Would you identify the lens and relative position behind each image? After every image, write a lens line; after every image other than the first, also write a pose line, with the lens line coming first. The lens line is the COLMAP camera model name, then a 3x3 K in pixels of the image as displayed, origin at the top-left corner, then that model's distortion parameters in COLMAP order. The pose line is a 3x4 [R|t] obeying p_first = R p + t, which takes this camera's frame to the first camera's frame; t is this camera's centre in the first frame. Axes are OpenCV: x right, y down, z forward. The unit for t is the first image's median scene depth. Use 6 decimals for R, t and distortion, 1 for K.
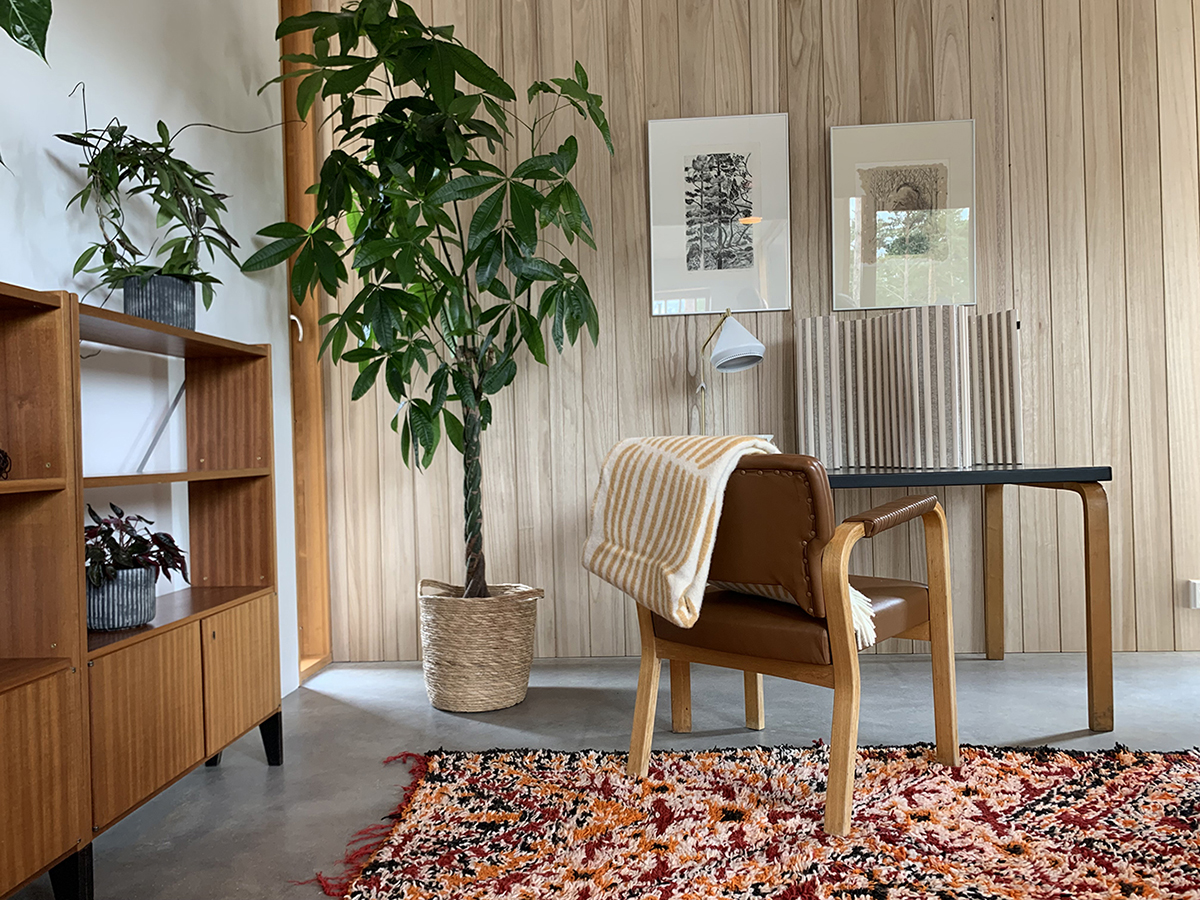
lens RADIAL K [[921.3, 0, 600.0], [0, 921.3, 450.0], [0, 0, 1]] dist [0.007708, 0.000126]
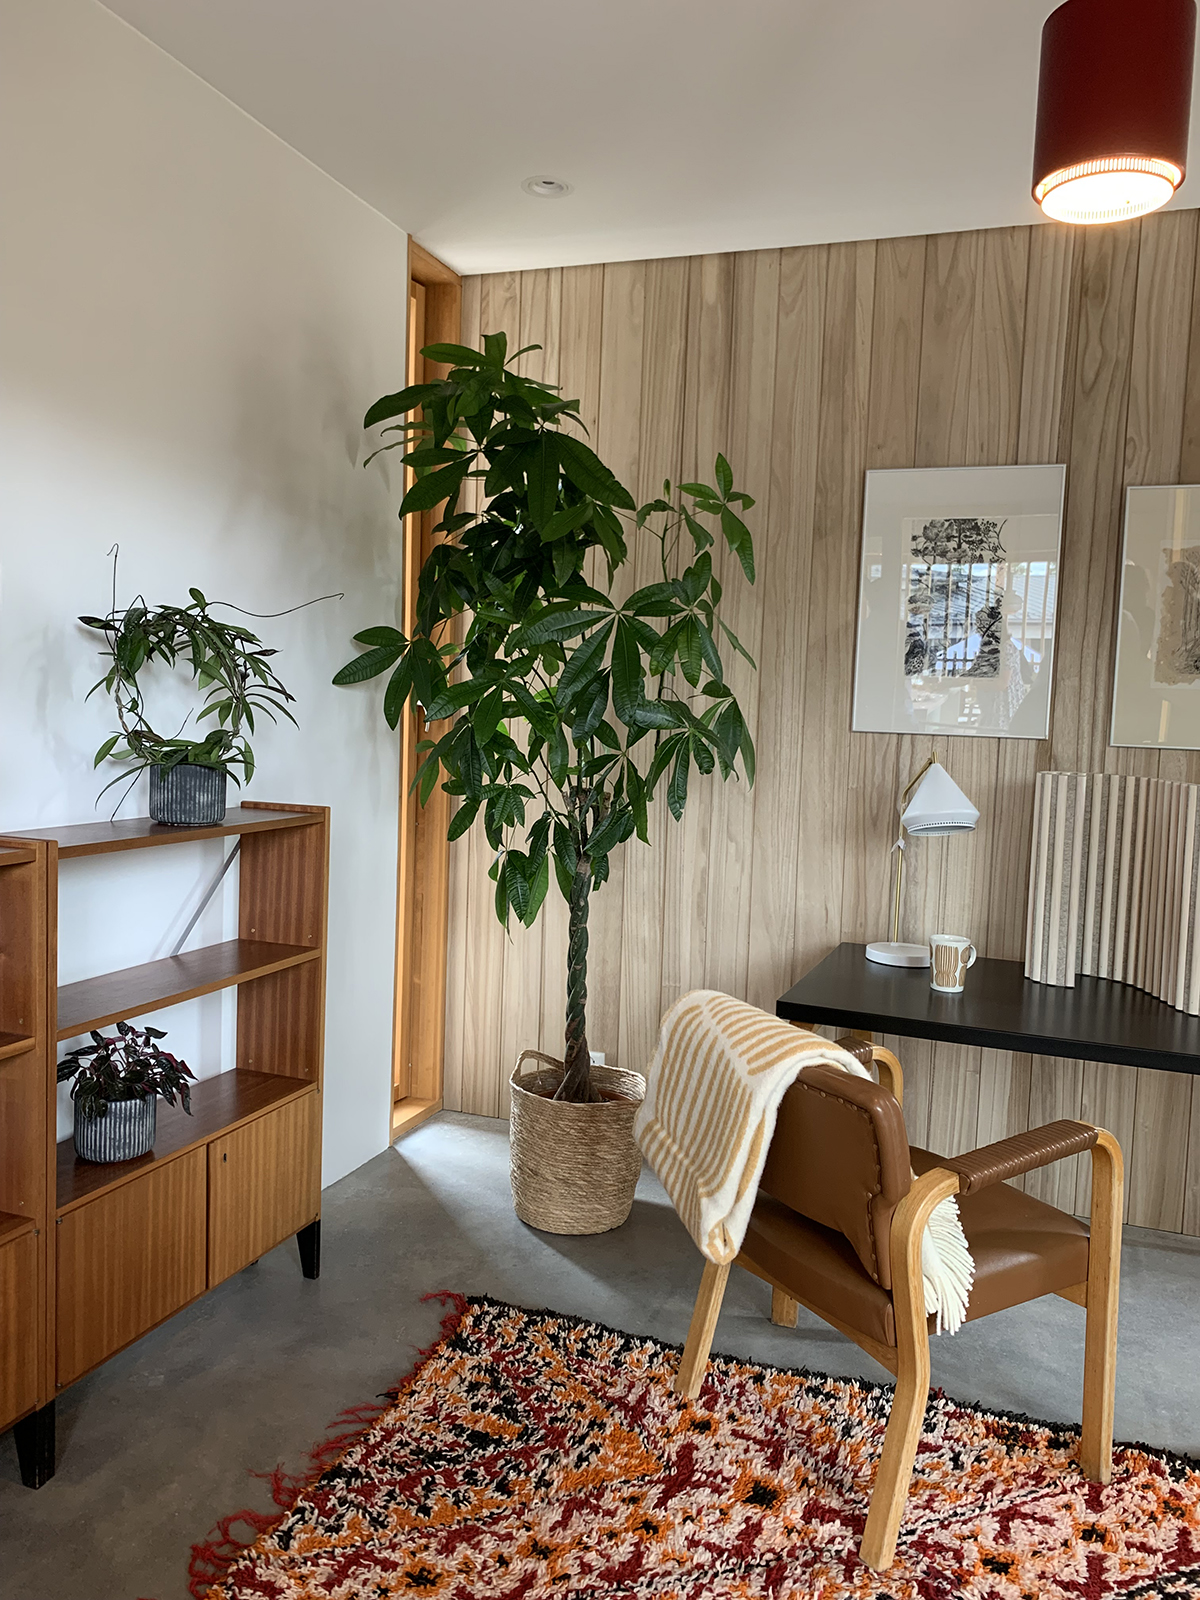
lens RADIAL K [[1228.4, 0, 609.9], [0, 1228.4, 788.5], [0, 0, 1]] dist [0.007708, 0.000126]
pose [[0.955870, 0.085426, -0.281098, 0.245188], [-0.063618, 0.994277, 0.085830, -0.278870], [0.286821, -0.064160, 0.955833, -0.025689]]
